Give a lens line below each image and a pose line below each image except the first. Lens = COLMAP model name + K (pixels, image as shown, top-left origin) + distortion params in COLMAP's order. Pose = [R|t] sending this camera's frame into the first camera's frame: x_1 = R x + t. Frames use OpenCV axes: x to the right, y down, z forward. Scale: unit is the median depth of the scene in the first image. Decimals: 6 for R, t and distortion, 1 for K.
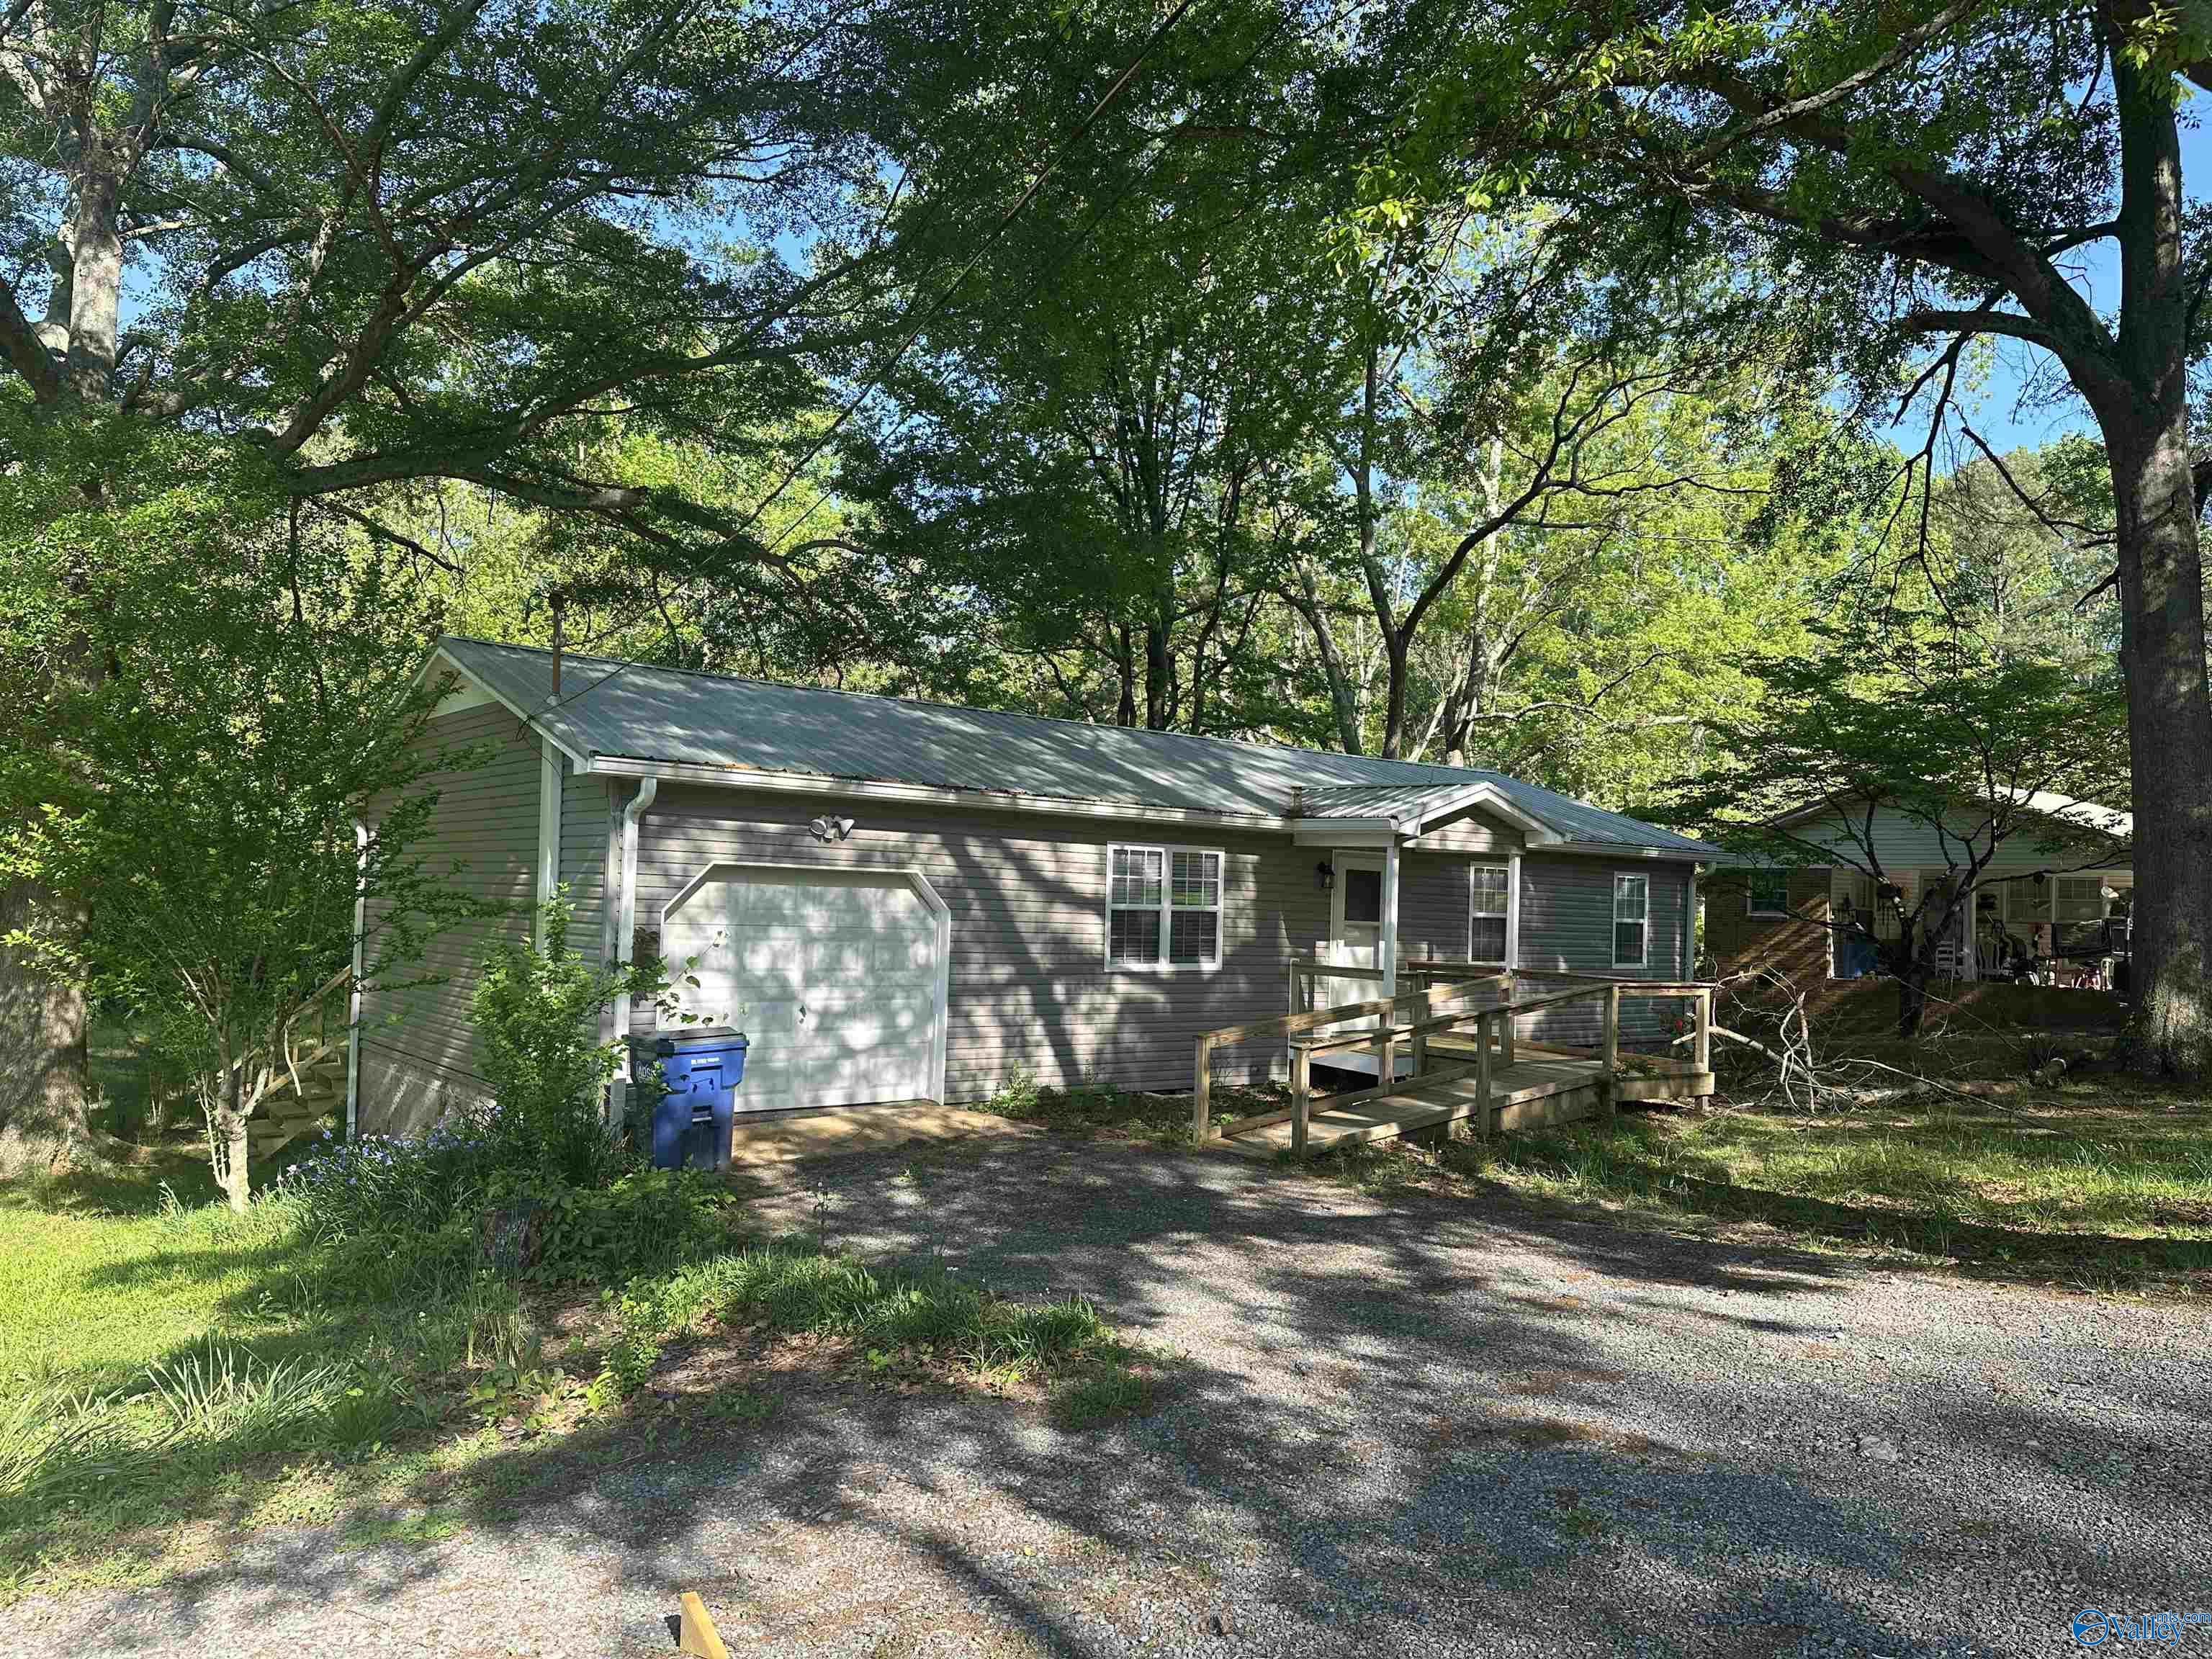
lens RADIAL K [[1497.8, 0, 1100.8], [0, 1497.8, 833.0], [0, 0, 1]] dist [0.152013, -0.214361]
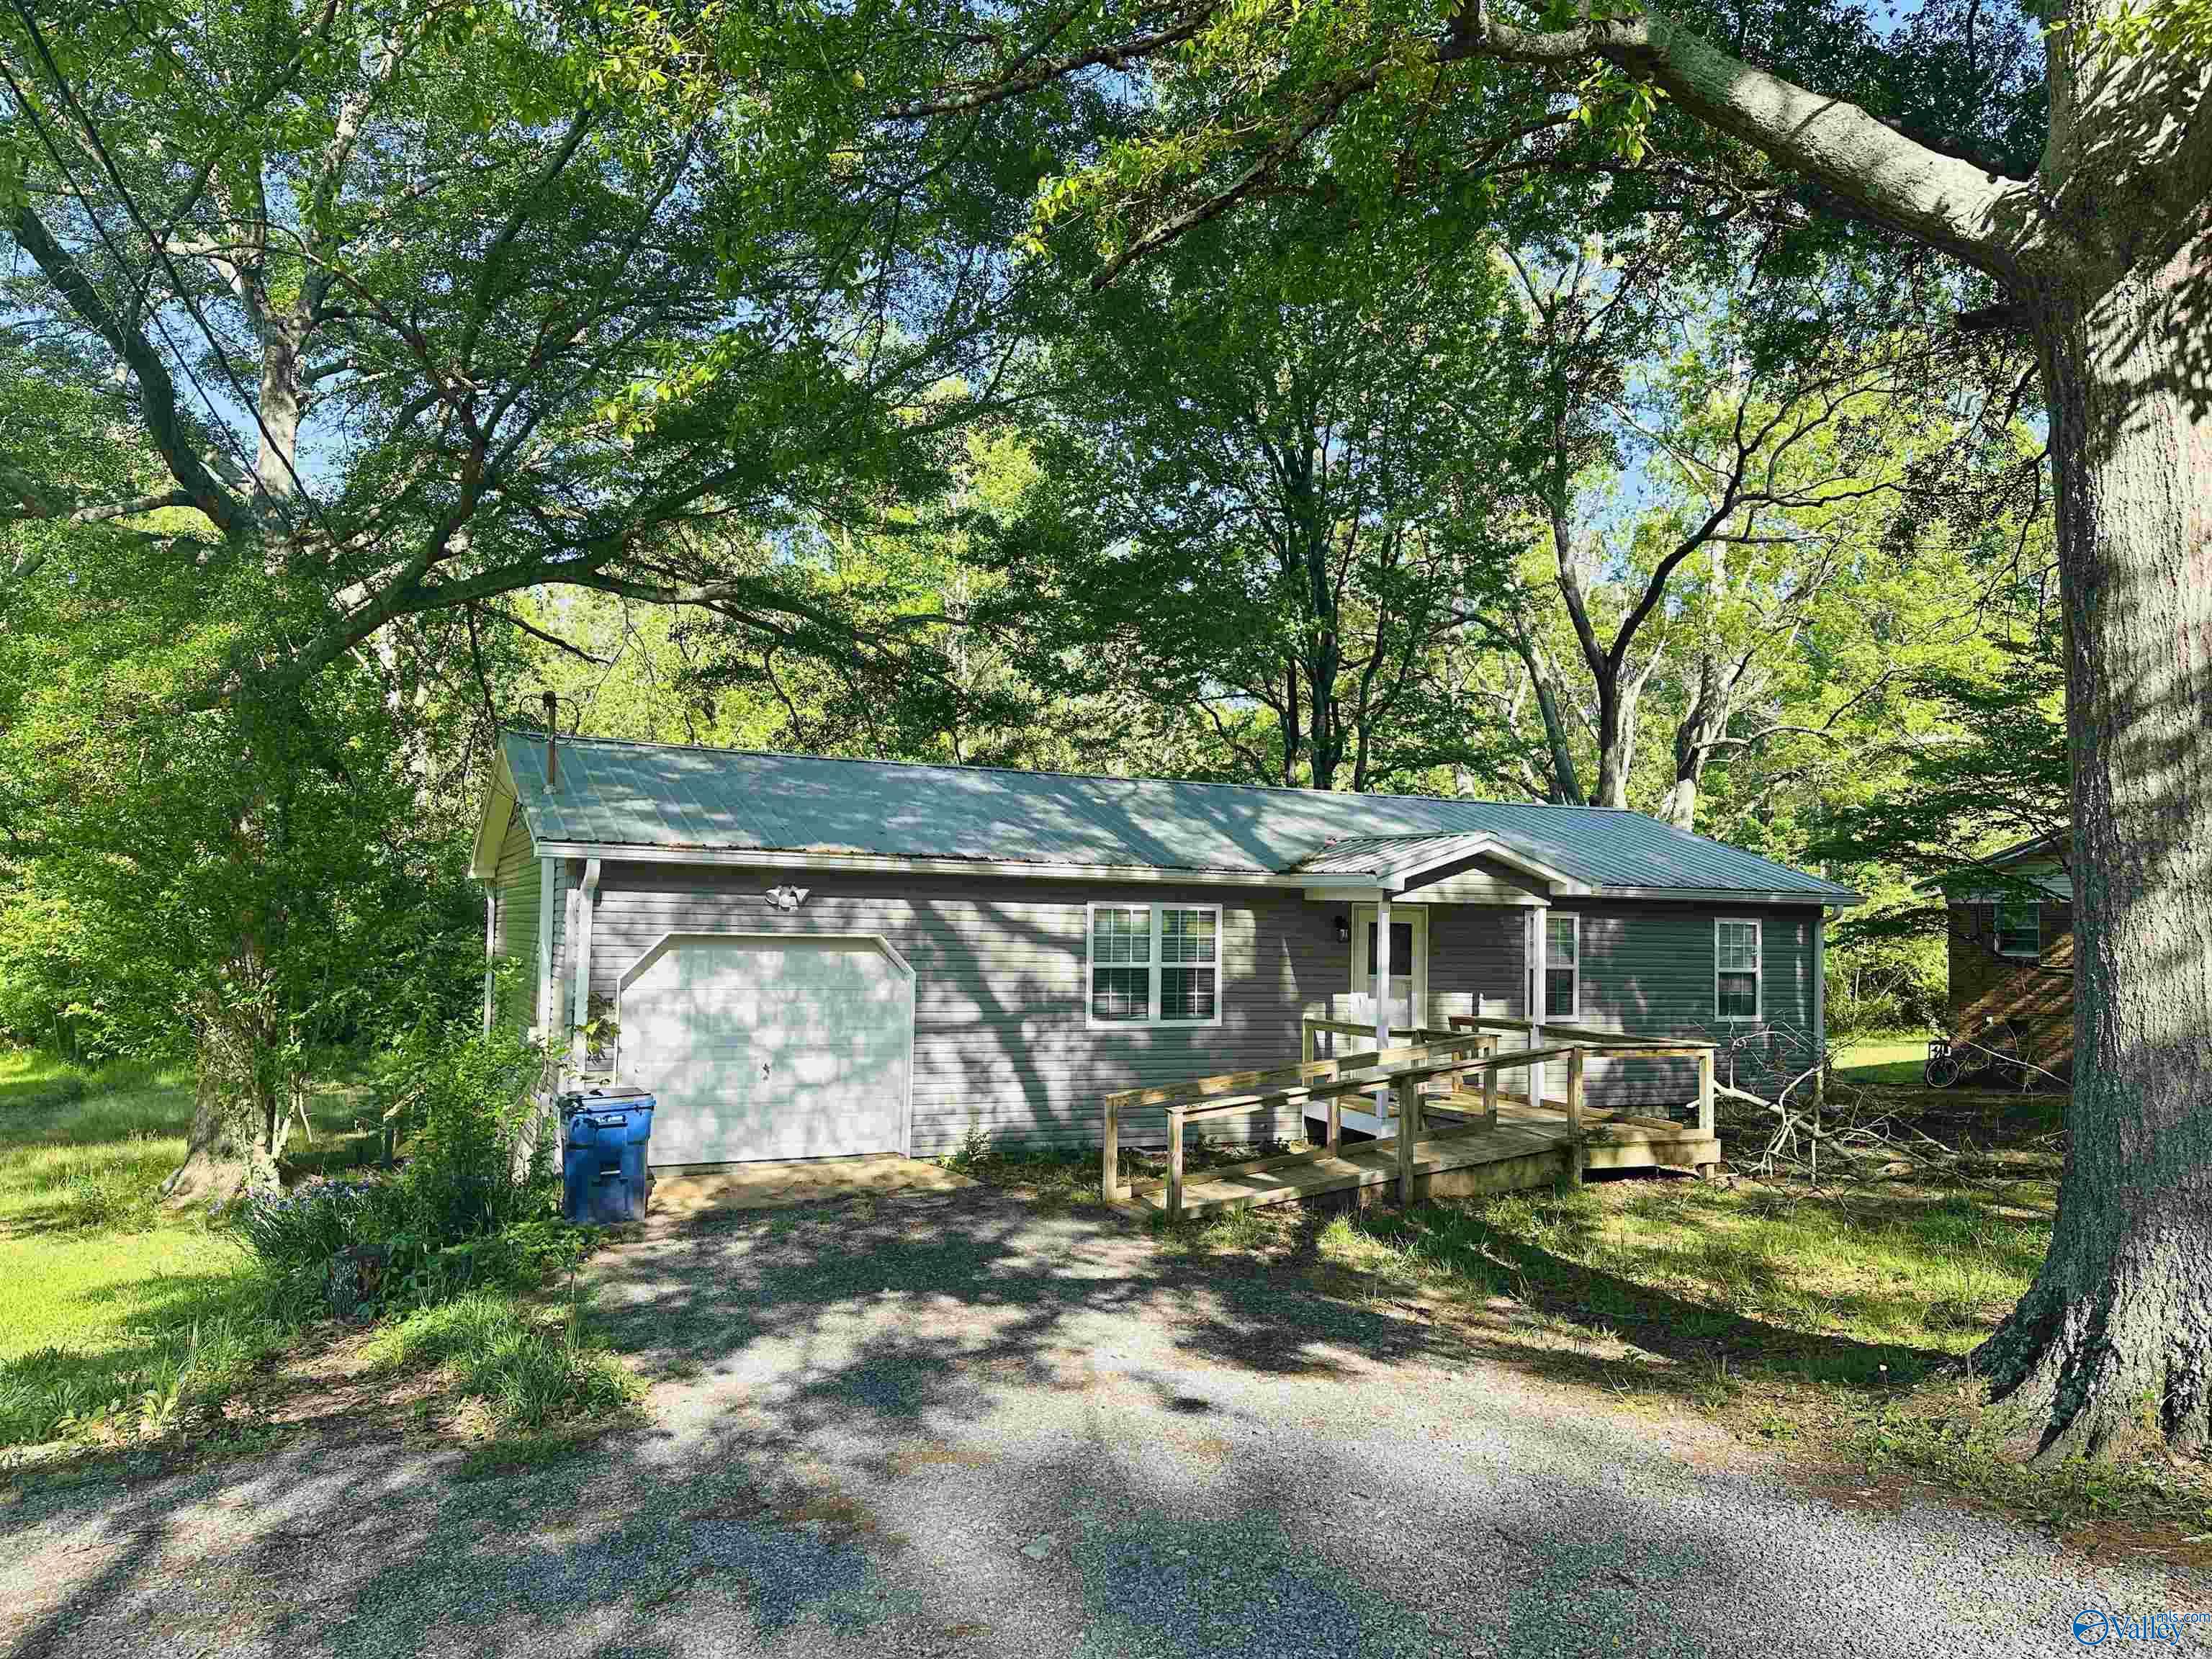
lens RADIAL K [[1497.8, 0, 1100.8], [0, 1497.8, 833.0], [0, 0, 1]] dist [0.152013, -0.214361]
pose [[0.974004, -0.026974, -0.224919, 0.233794], [0.021539, 0.999415, -0.026582, -0.012948], [0.225505, 0.021046, 0.974015, -0.003756]]
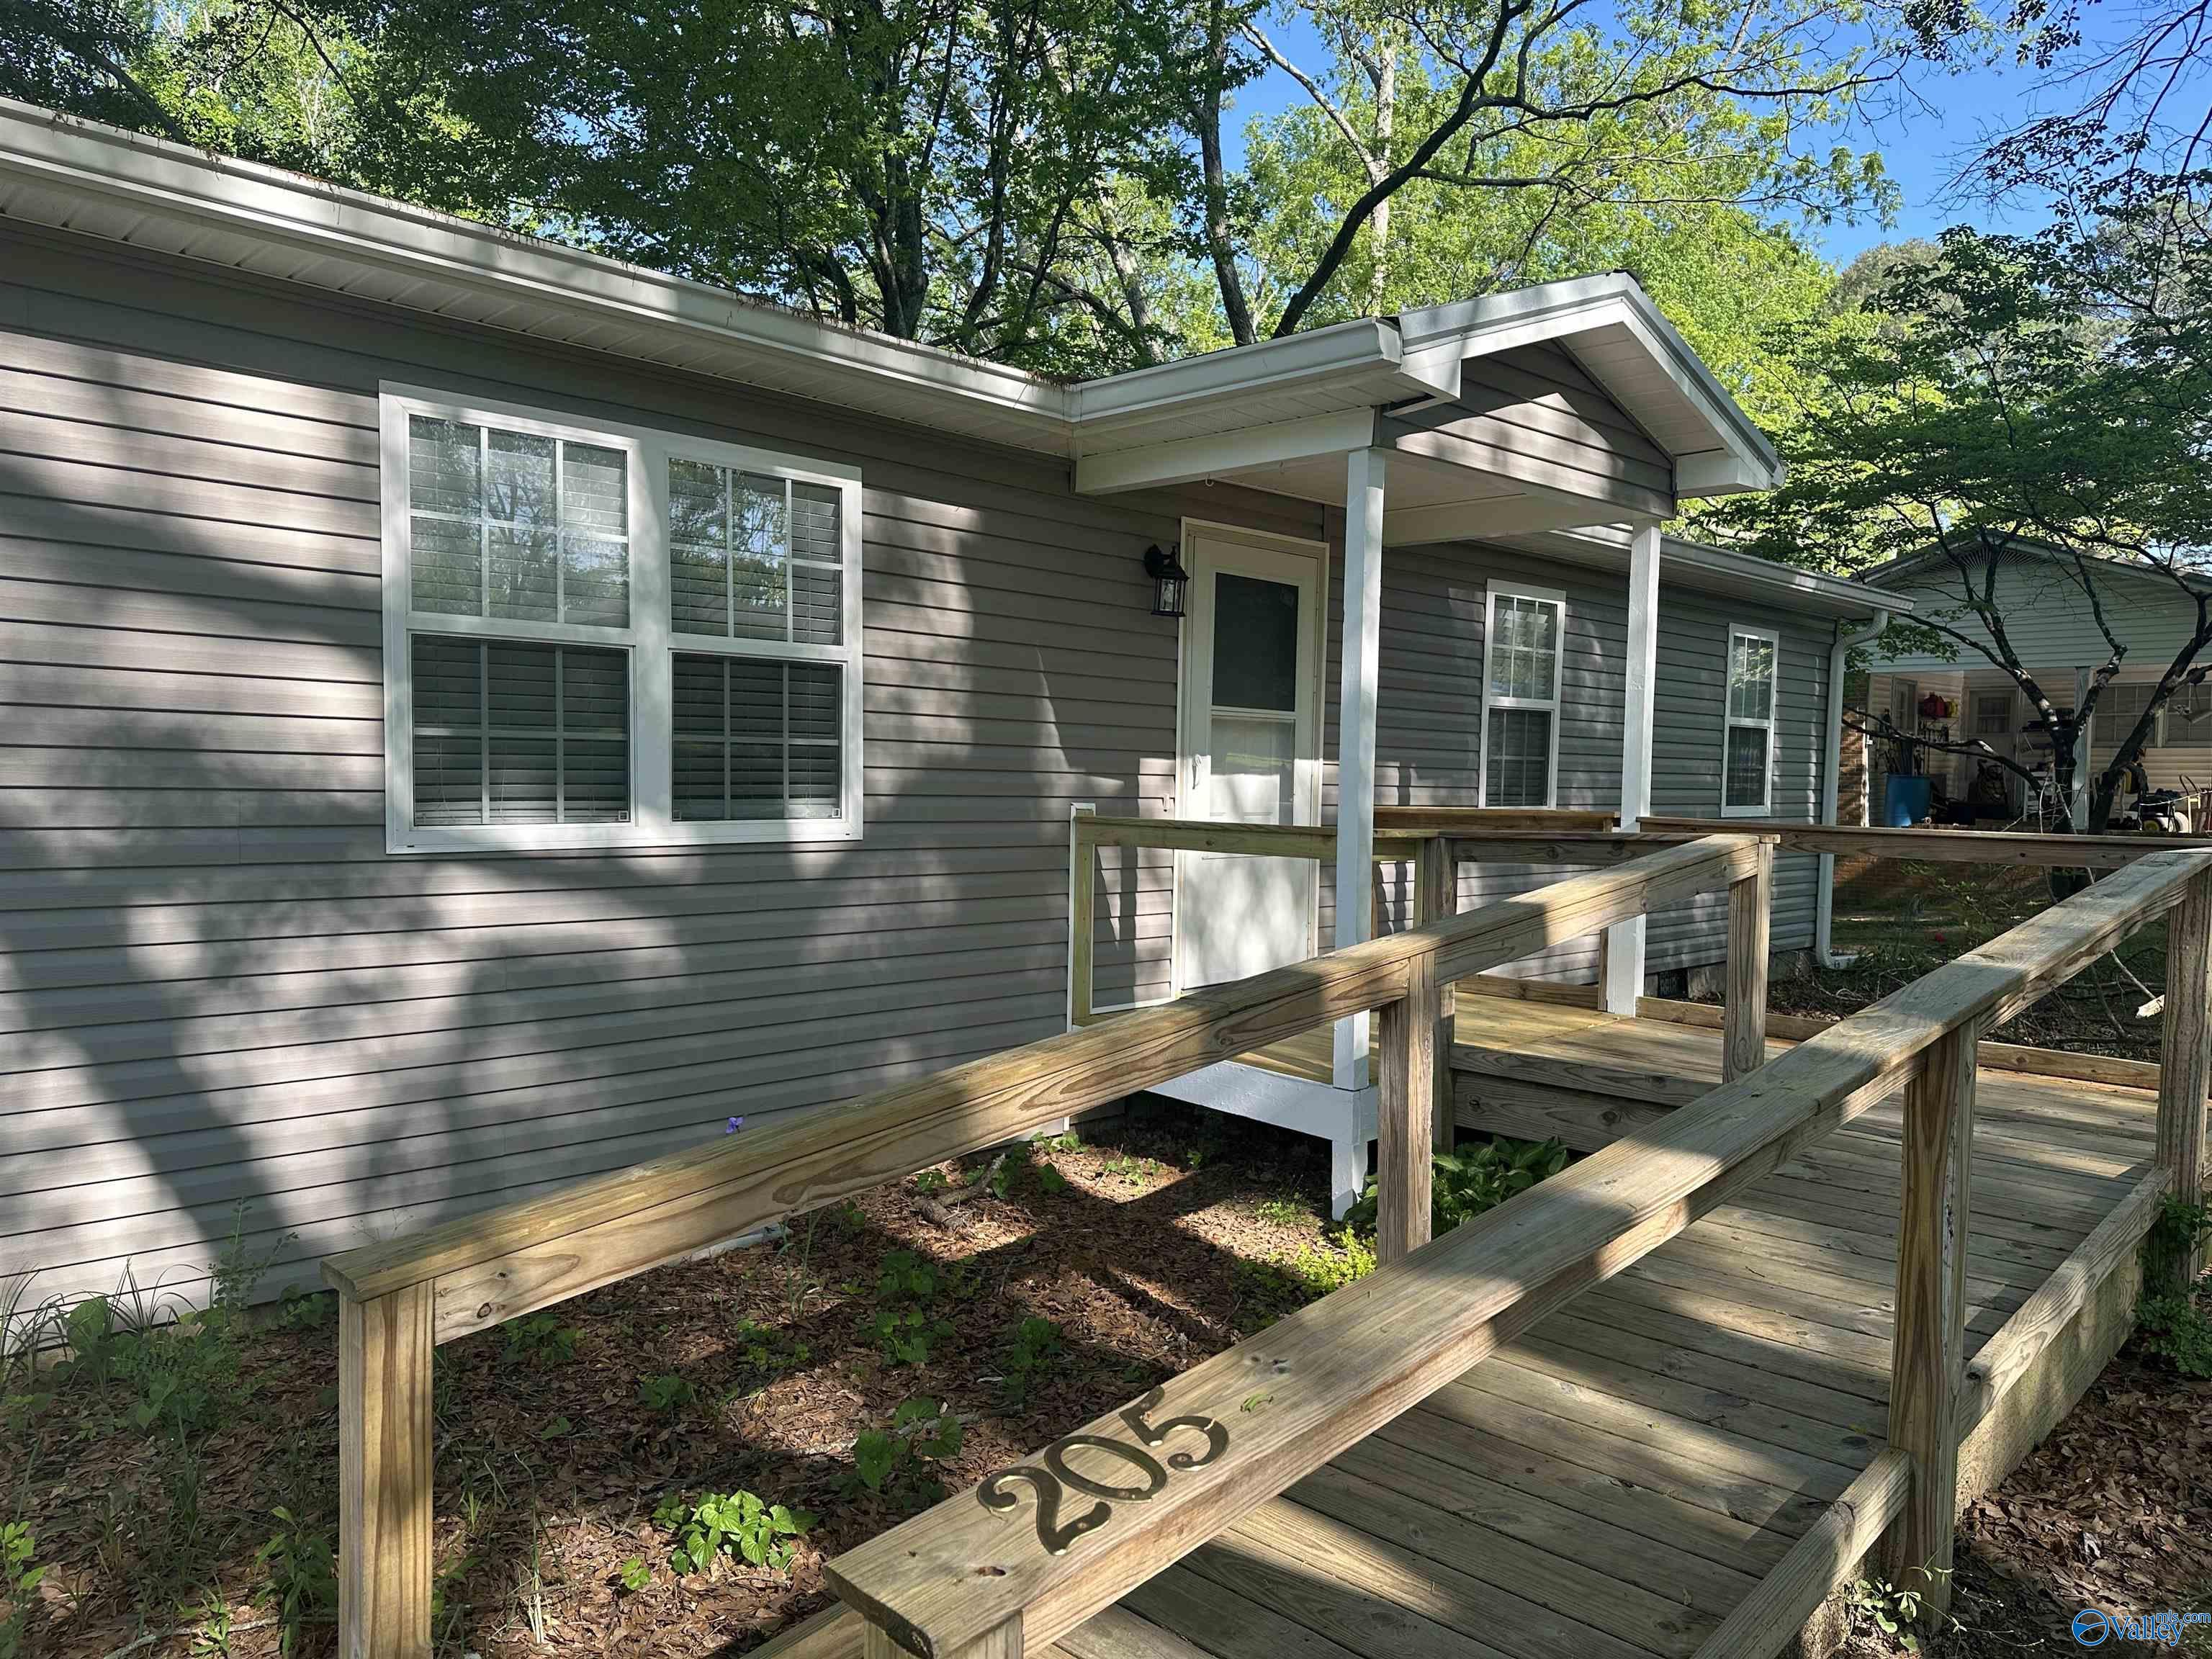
lens RADIAL K [[1497.8, 0, 1100.8], [0, 1497.8, 833.0], [0, 0, 1]] dist [0.152013, -0.214361]
pose [[0.993908, -0.022023, 0.107993, 0.097802], [0.012815, 0.996278, 0.085237, 0.061880], [-0.109468, -0.083334, 0.990491, 0.664446]]
